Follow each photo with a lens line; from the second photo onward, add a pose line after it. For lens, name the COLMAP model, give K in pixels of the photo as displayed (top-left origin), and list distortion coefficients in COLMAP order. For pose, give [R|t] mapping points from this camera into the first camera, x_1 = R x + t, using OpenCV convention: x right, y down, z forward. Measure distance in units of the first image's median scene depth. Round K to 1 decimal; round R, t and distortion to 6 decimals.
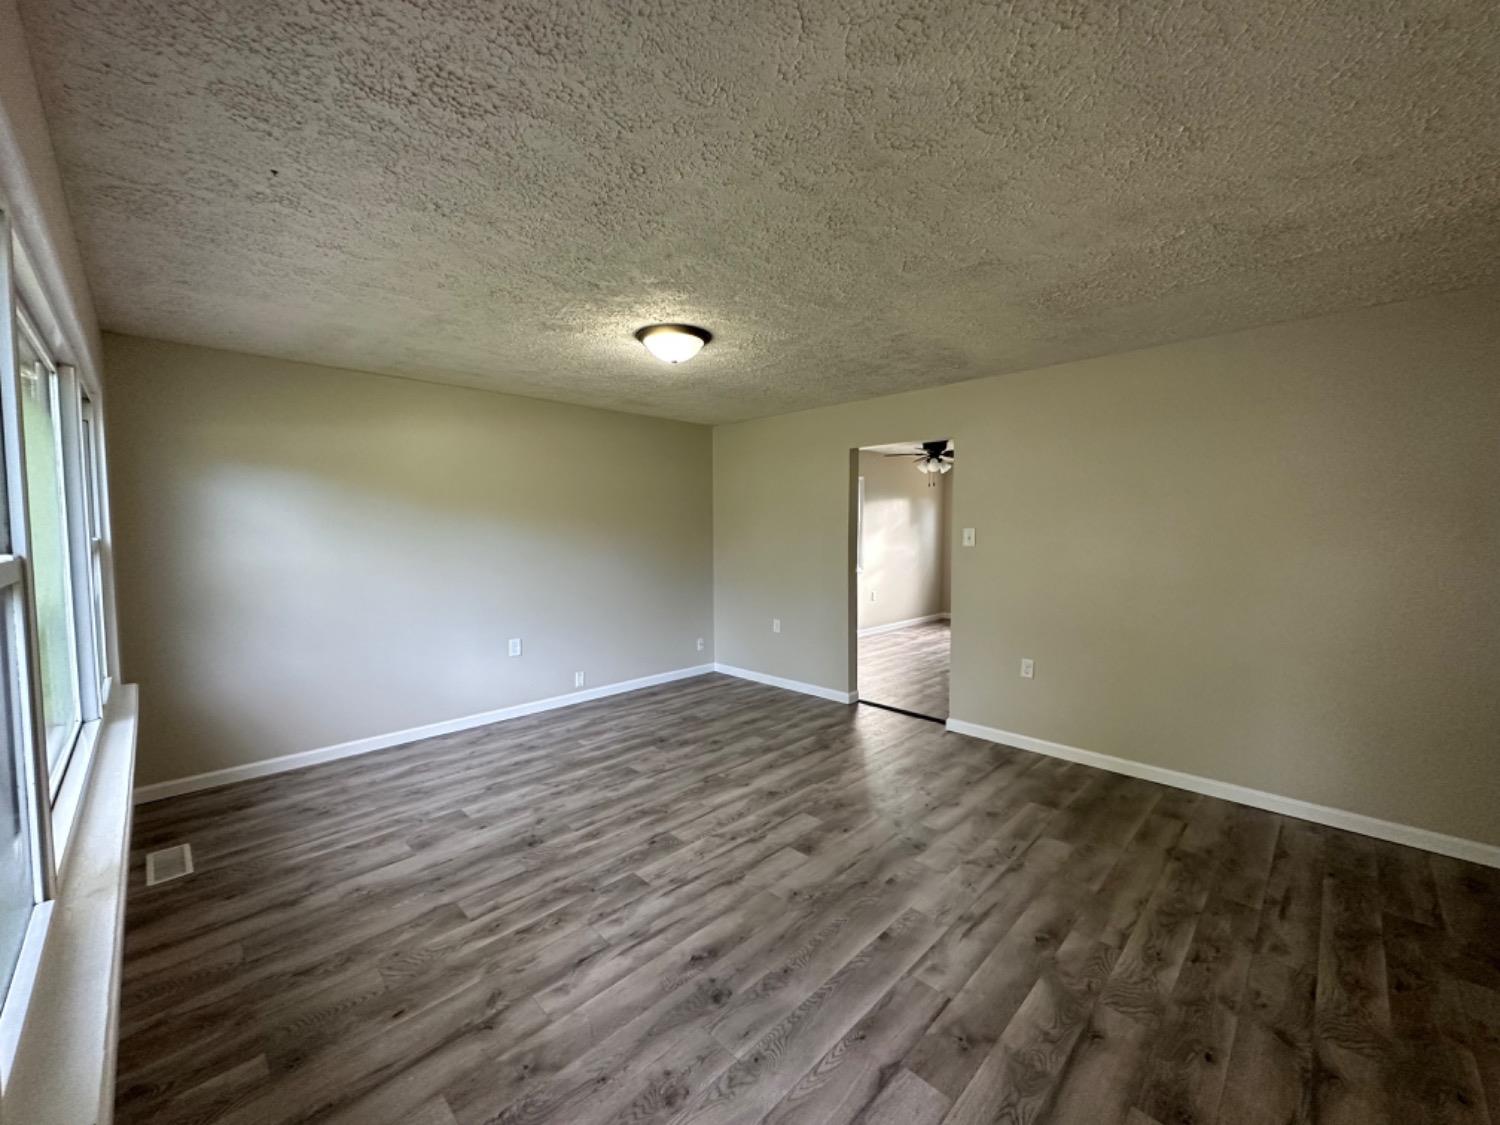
lens RADIAL K [[600.1, 0, 756.7], [0, 600.1, 562.8], [0, 0, 1]] dist [0.002210, 0.000277]
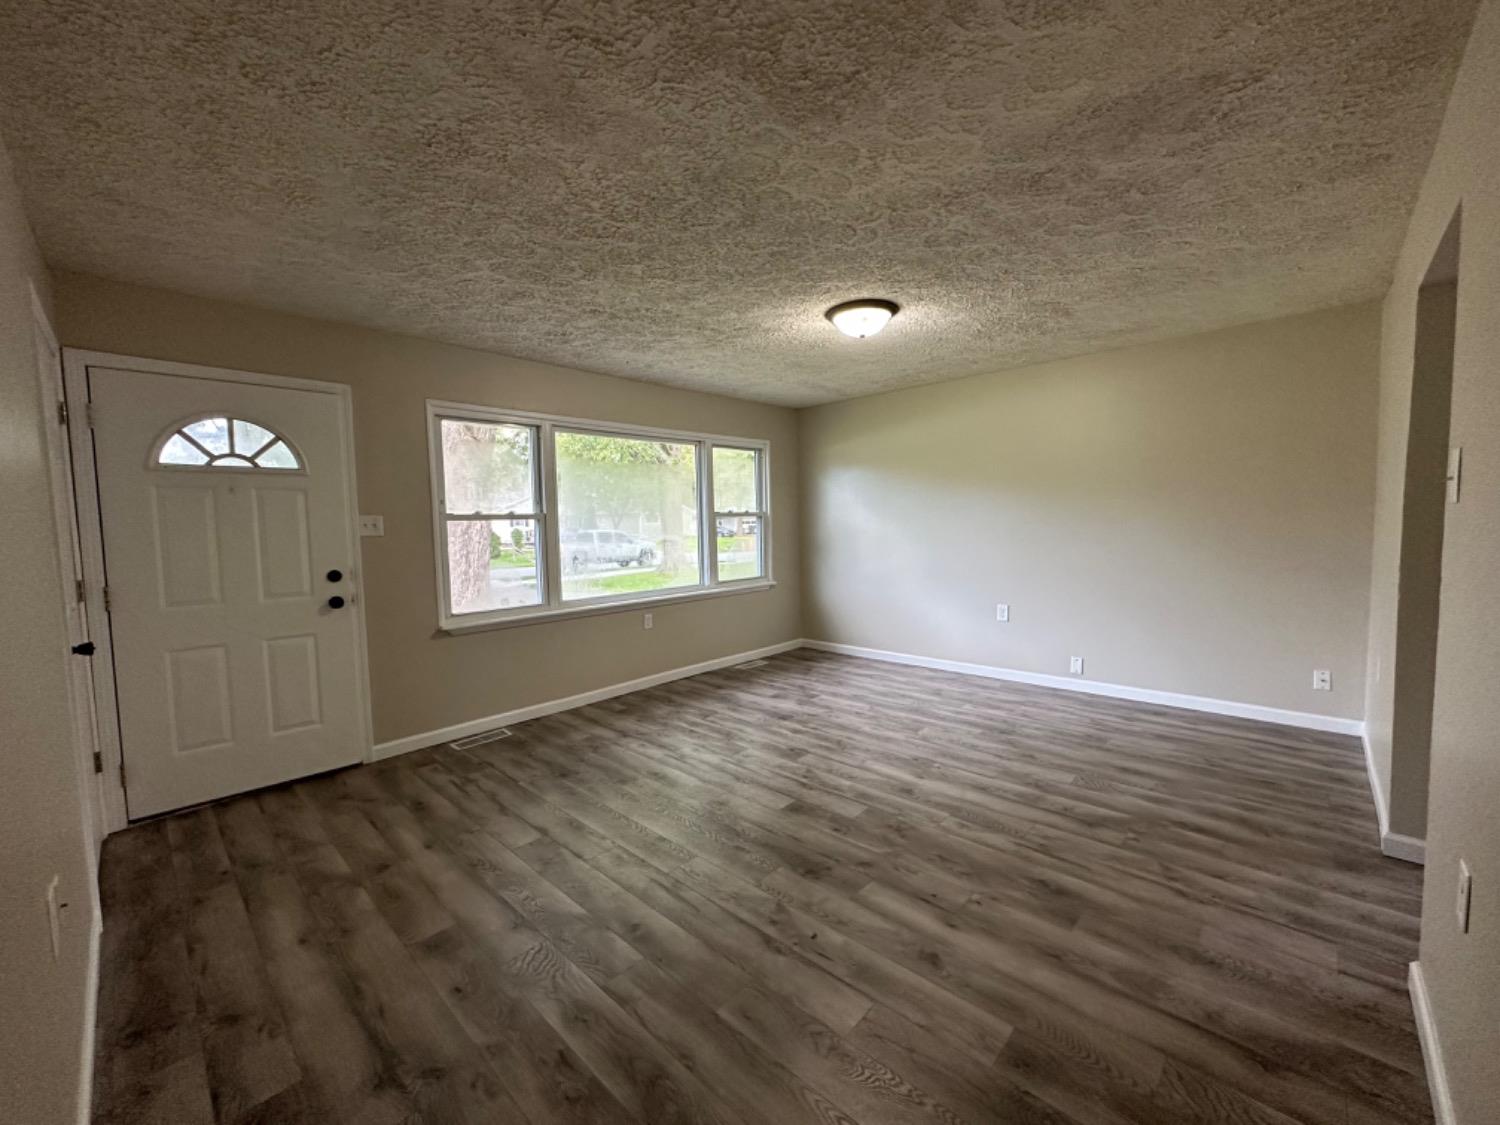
lens RADIAL K [[600.1, 0, 738.6], [0, 600.1, 563.4], [0, 0, 1]] dist [0.002210, 0.000277]
pose [[0.005591, 0.070086, -0.997525, 0.930490], [-0.036290, 0.996898, 0.069838, -0.001051], [0.999326, 0.035810, 0.008117, 0.776014]]
